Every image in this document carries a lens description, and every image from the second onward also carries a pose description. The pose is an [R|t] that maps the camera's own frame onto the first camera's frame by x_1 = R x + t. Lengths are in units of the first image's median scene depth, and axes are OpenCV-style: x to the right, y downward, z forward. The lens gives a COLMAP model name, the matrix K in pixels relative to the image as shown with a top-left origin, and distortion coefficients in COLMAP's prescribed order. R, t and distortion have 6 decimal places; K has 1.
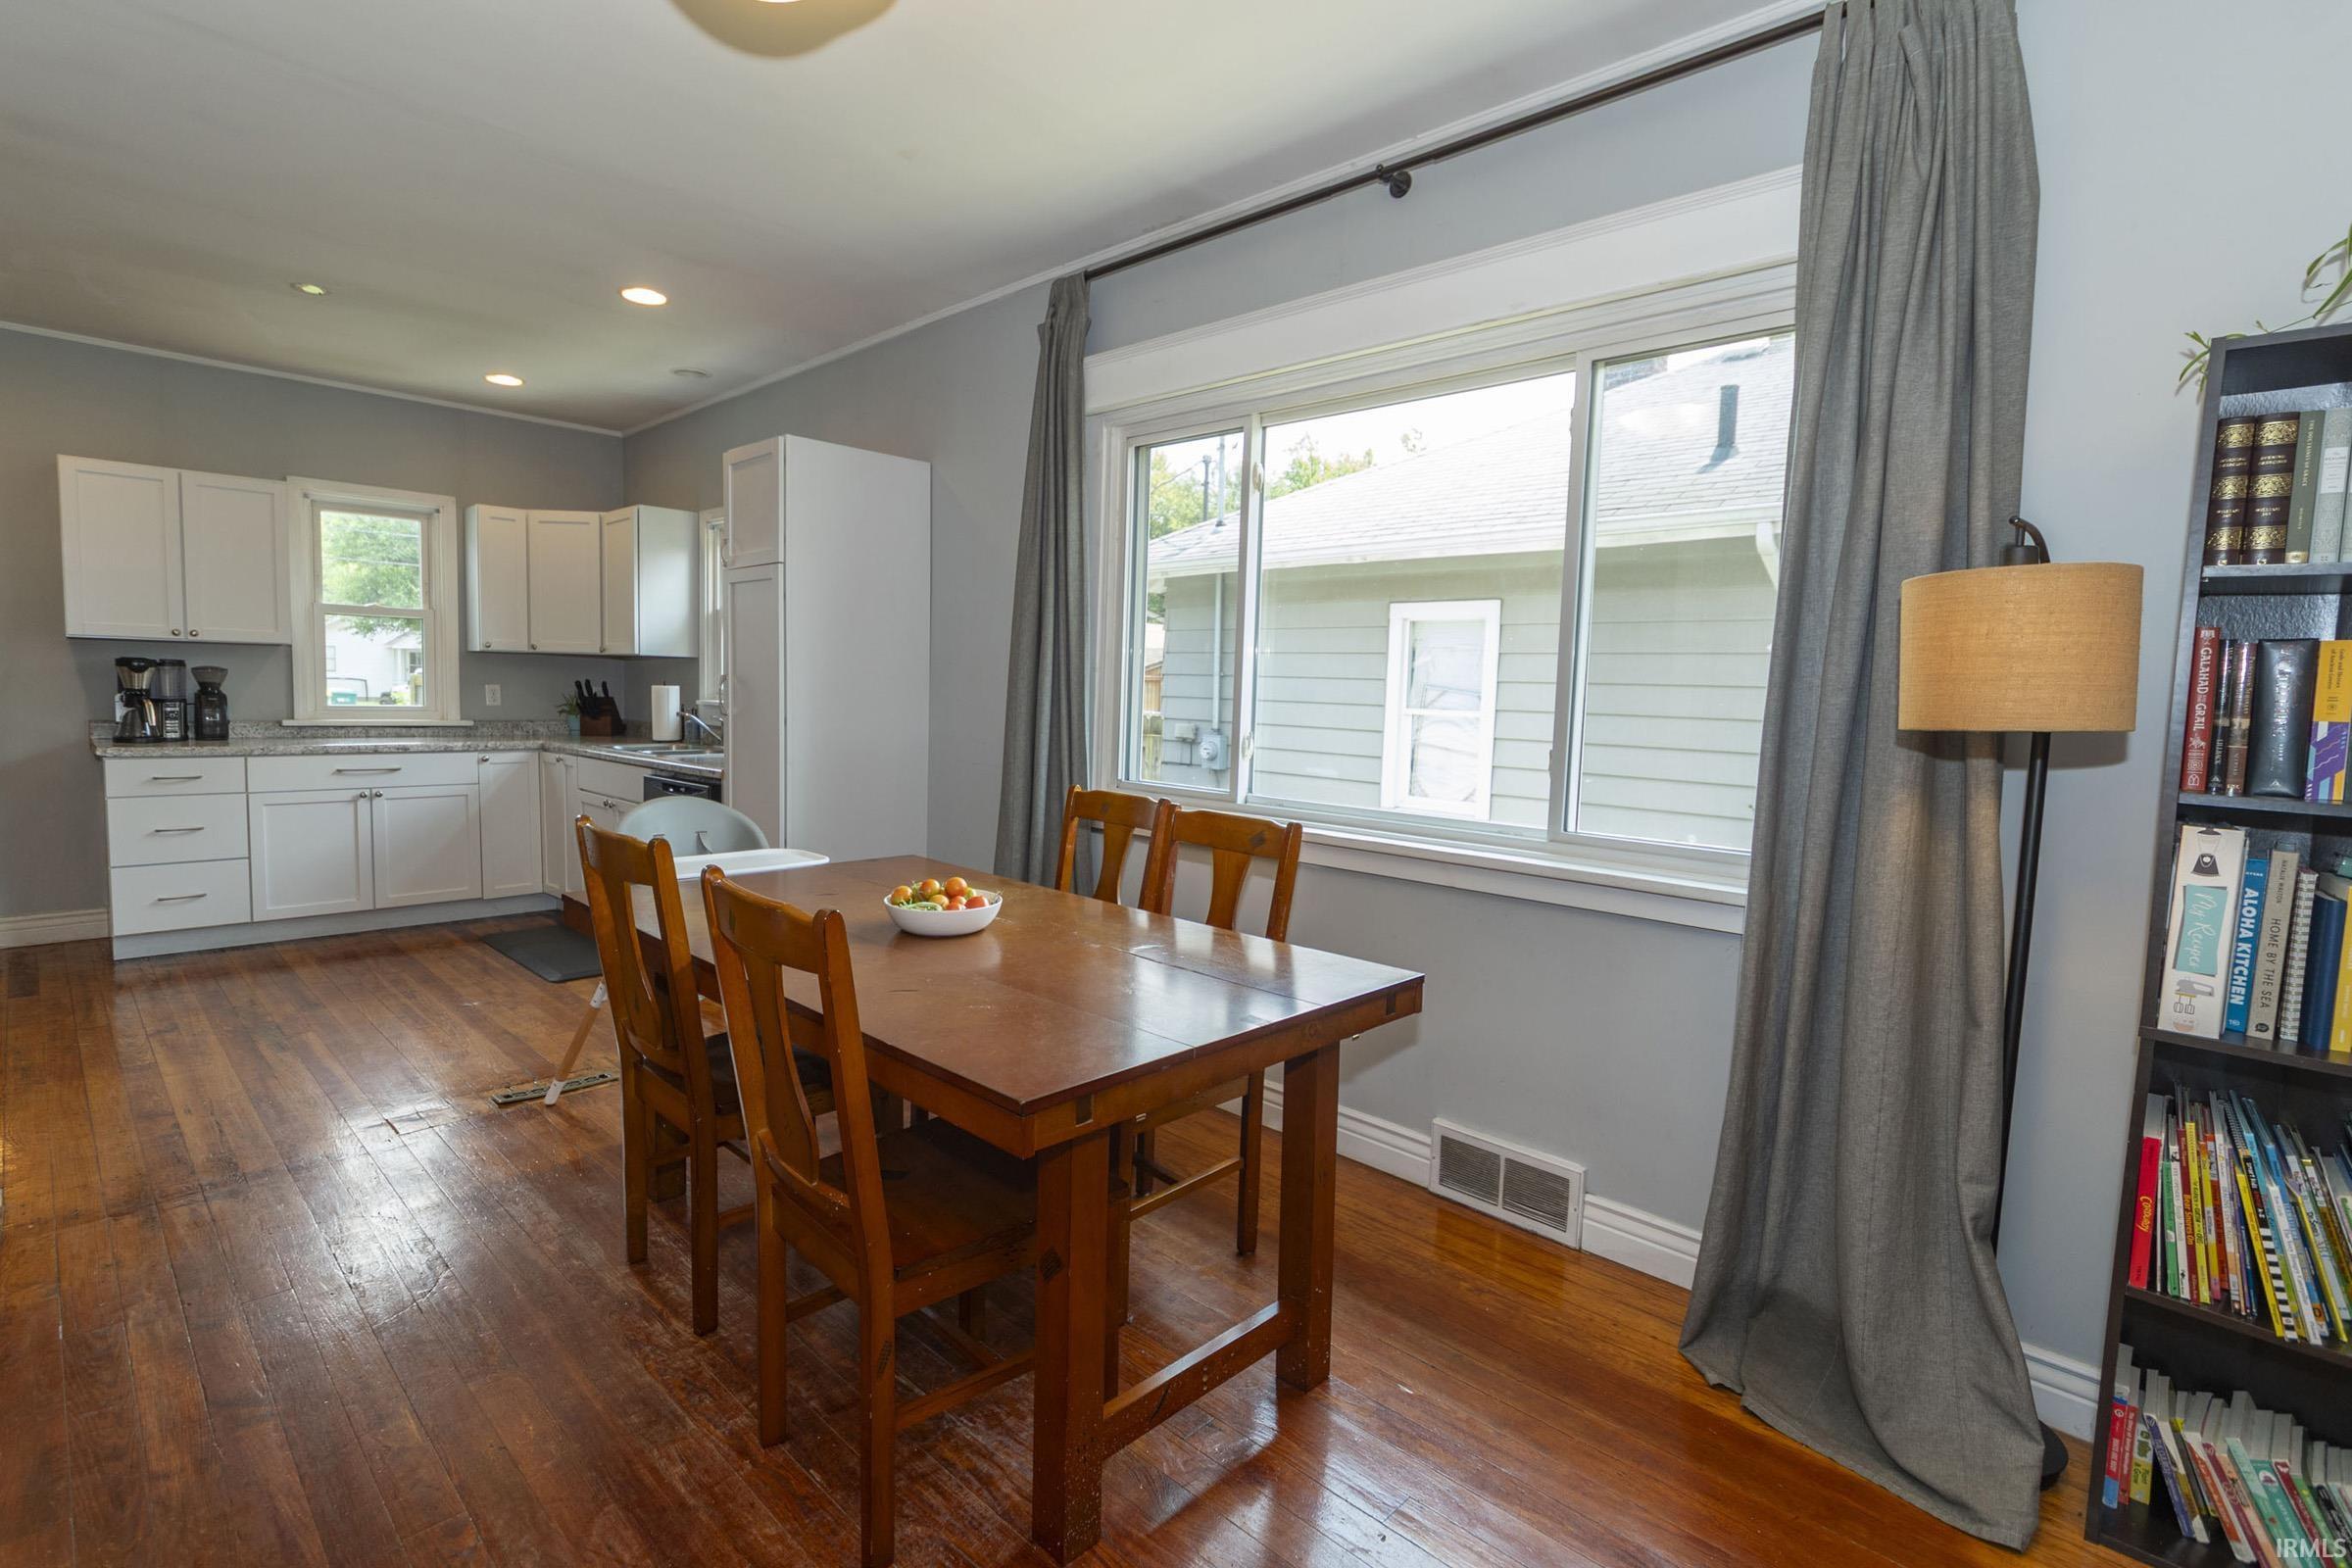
lens RADIAL K [[1097.8, 0, 1152.7], [0, 1097.8, 771.5], [0, 0, 1]] dist [-0.001818, -0.000792]
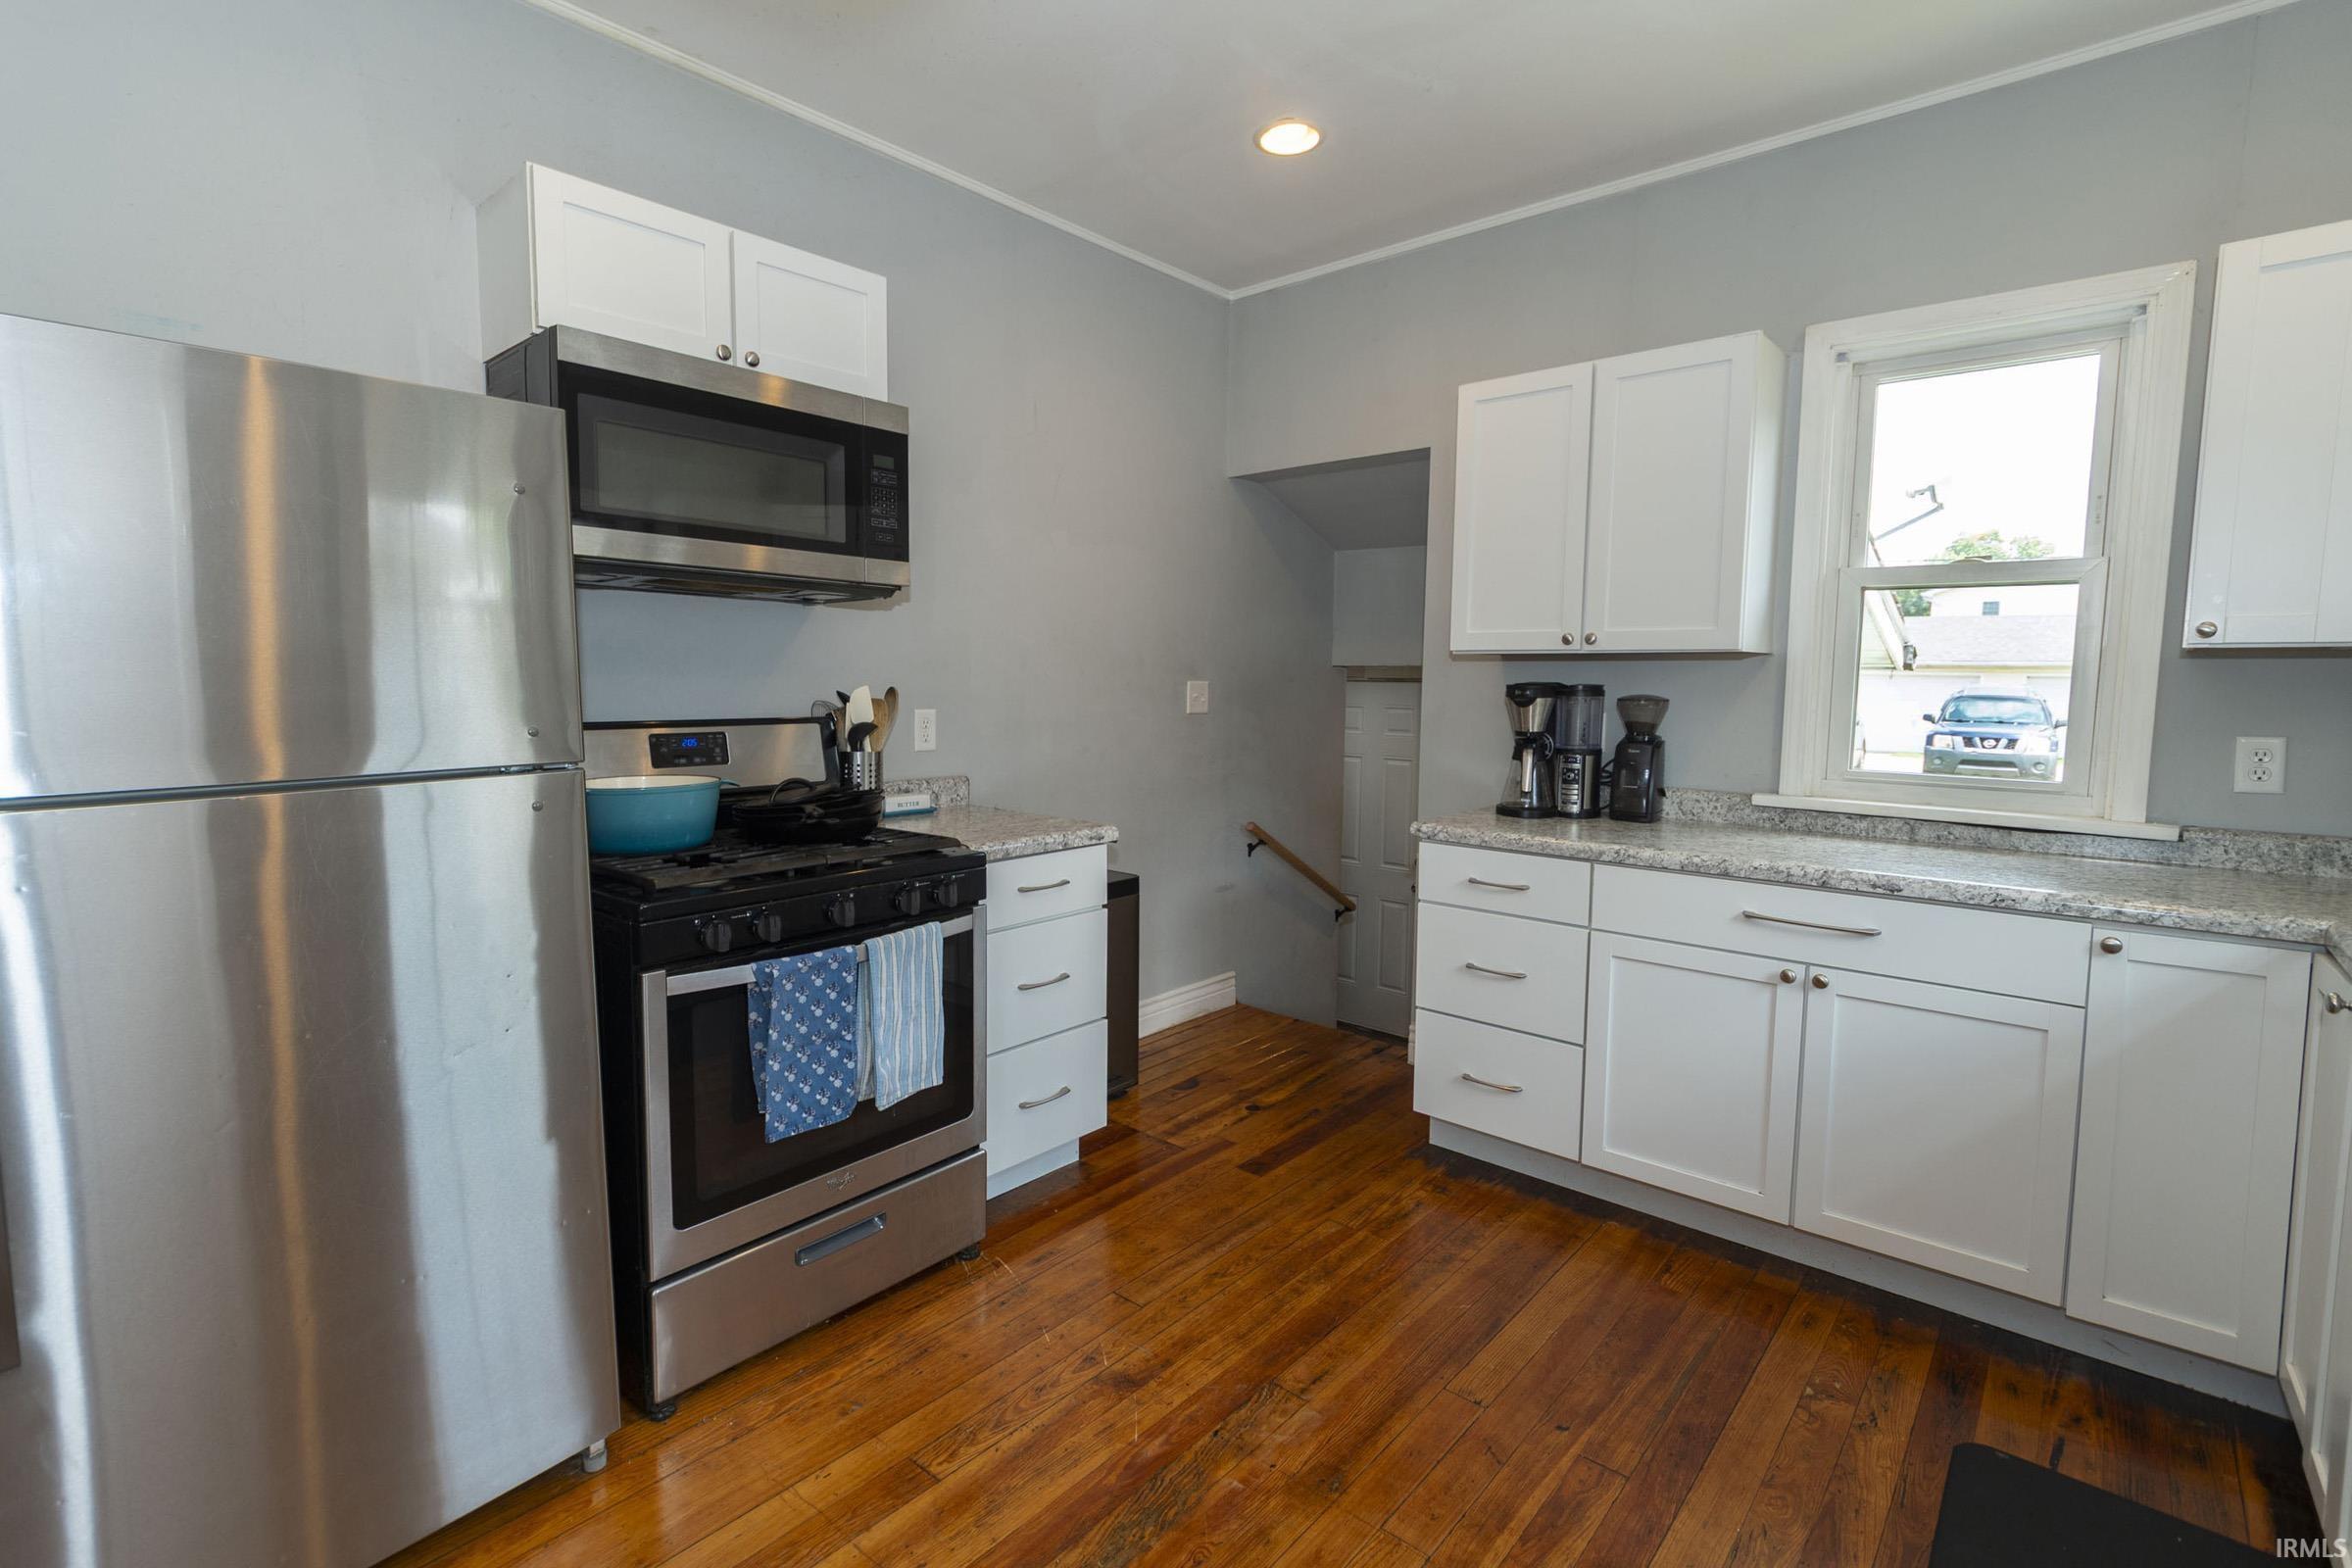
lens RADIAL K [[1079.0, 0, 1150.3], [0, 1079.0, 772.1], [0, 0, 1]] dist [0.001310, -0.005572]
pose [[0.041143, 0.062358, -0.997205, -0.292675], [-0.085689, 0.994594, 0.058659, -0.066179], [0.995472, 0.083036, 0.046264, 0.713064]]
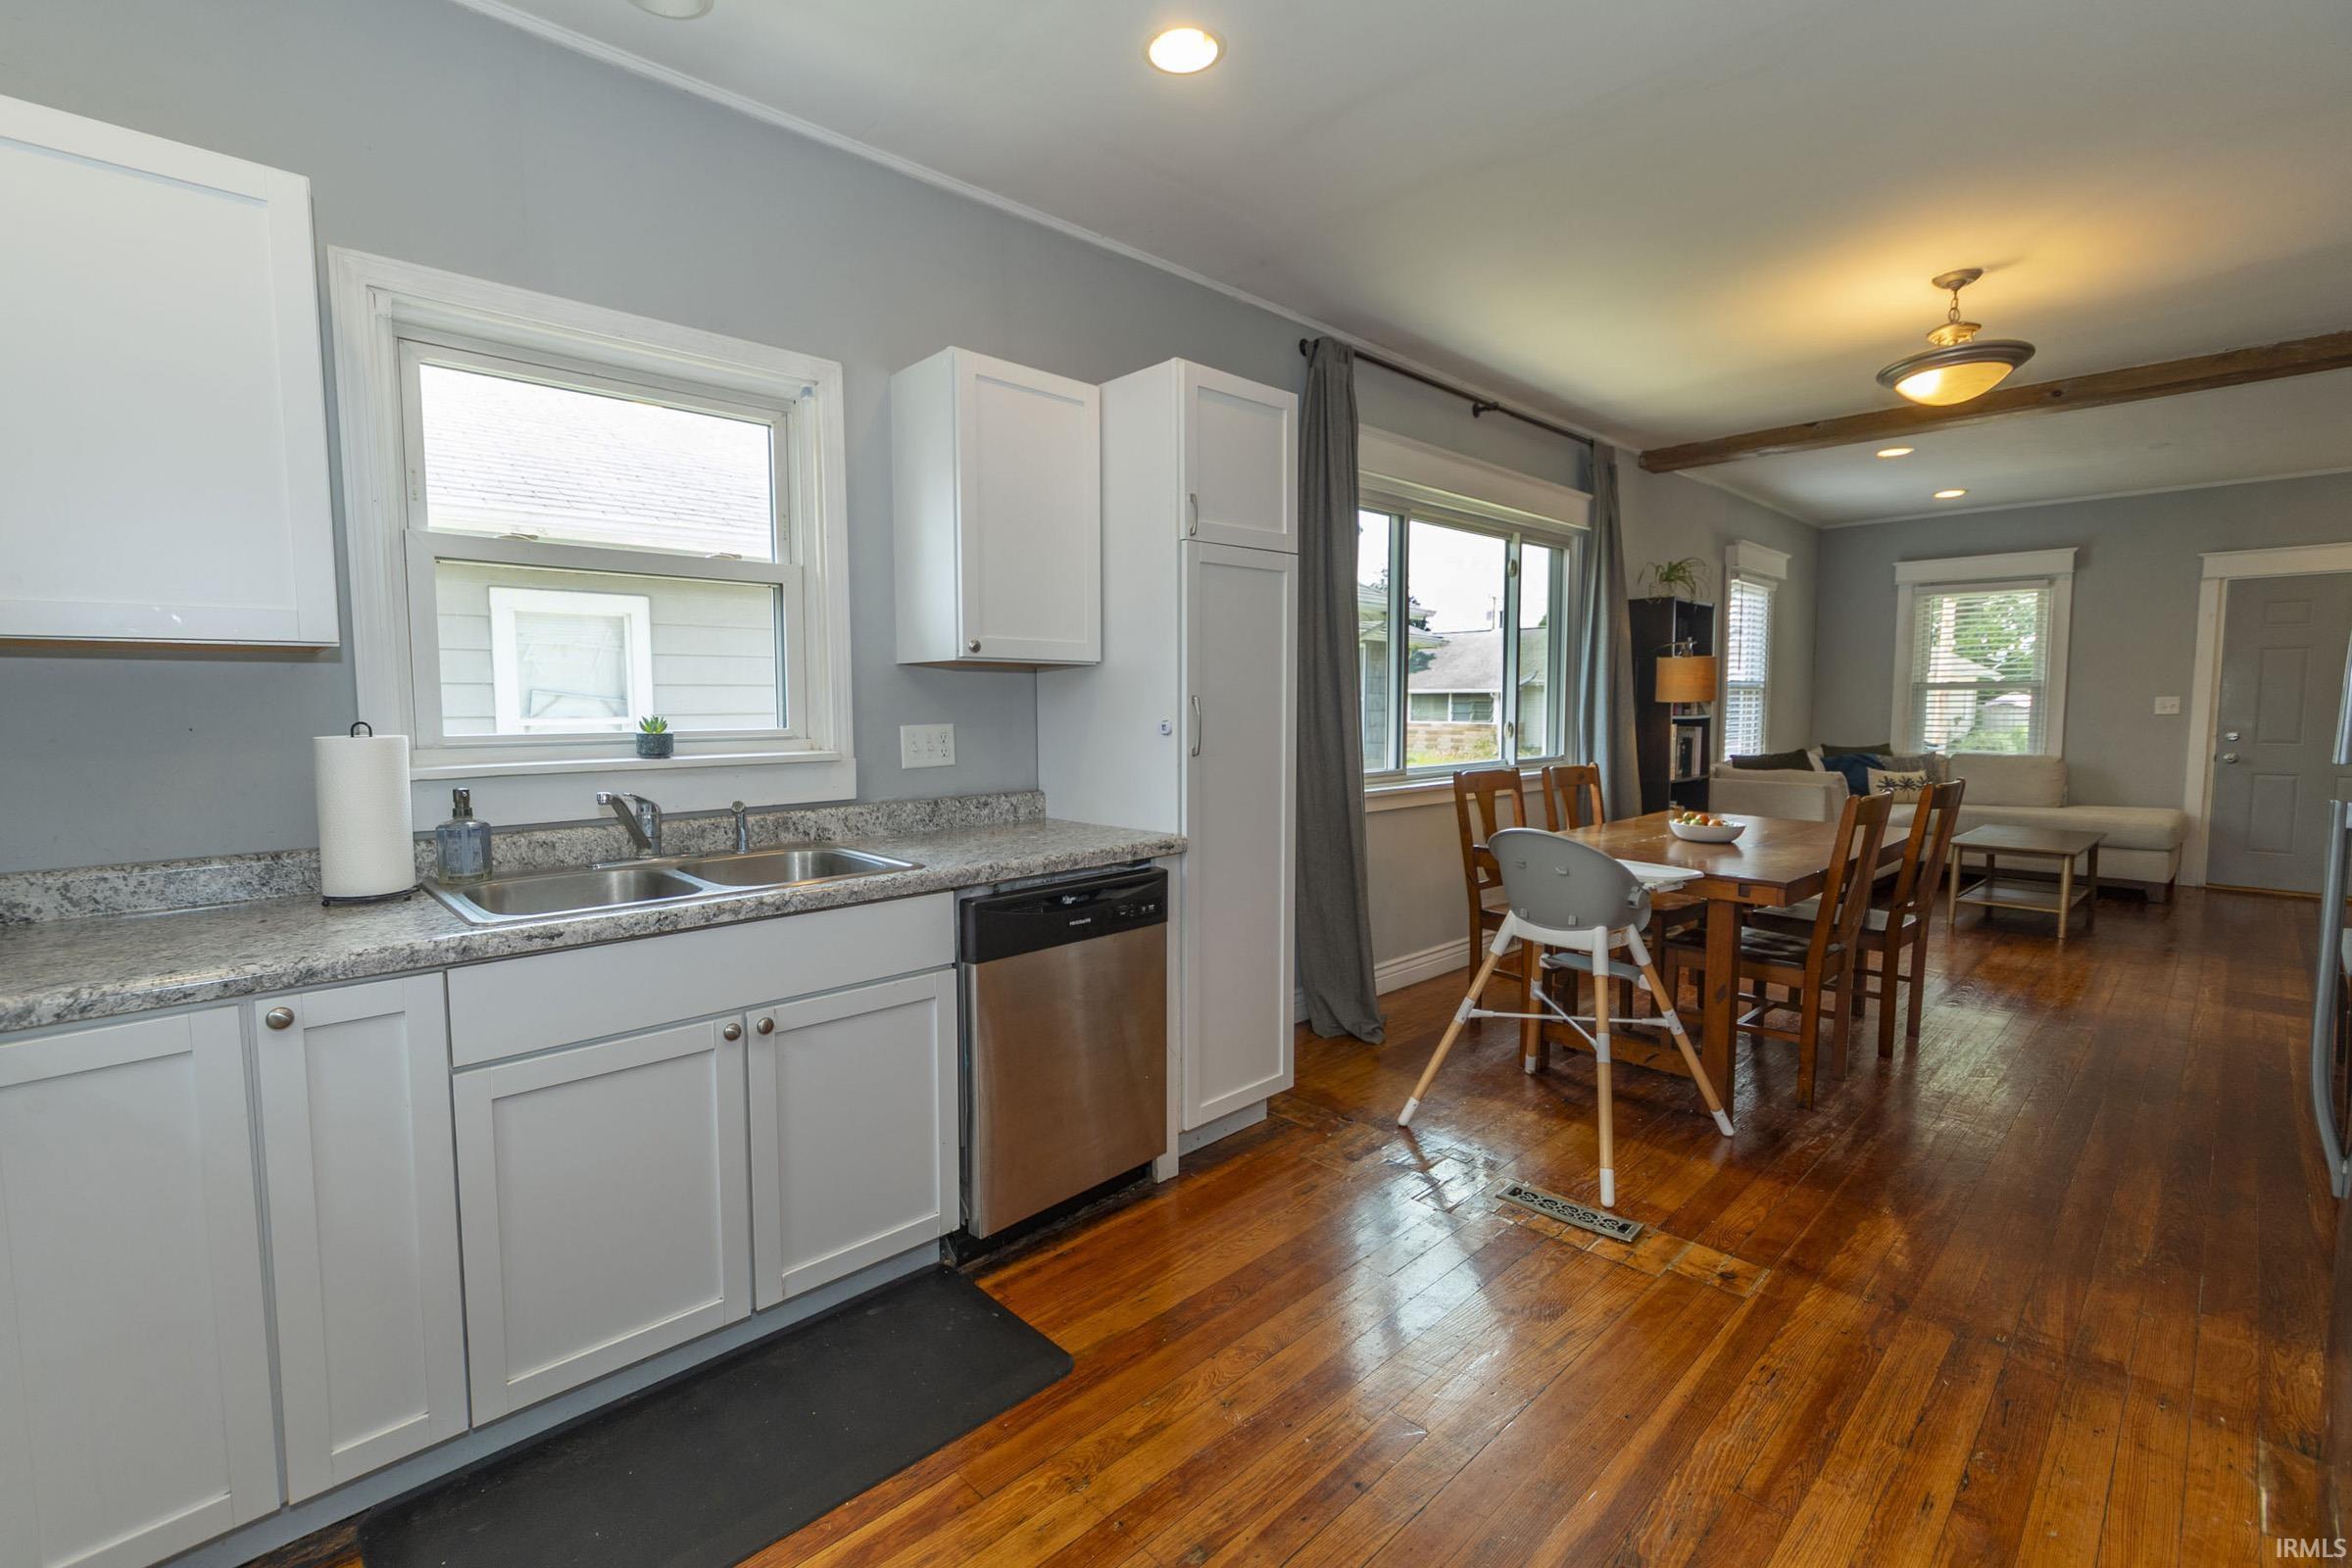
lens RADIAL K [[1029.4, 0, 1153.9], [0, 1029.4, 778.2], [0, 0, 1]] dist [0.001988, -0.004374]
pose [[0.045457, -0.105655, 0.993363, -0.837325], [0.082206, 0.991414, 0.101686, -0.085038], [-0.995578, 0.077038, 0.053752, 0.811266]]
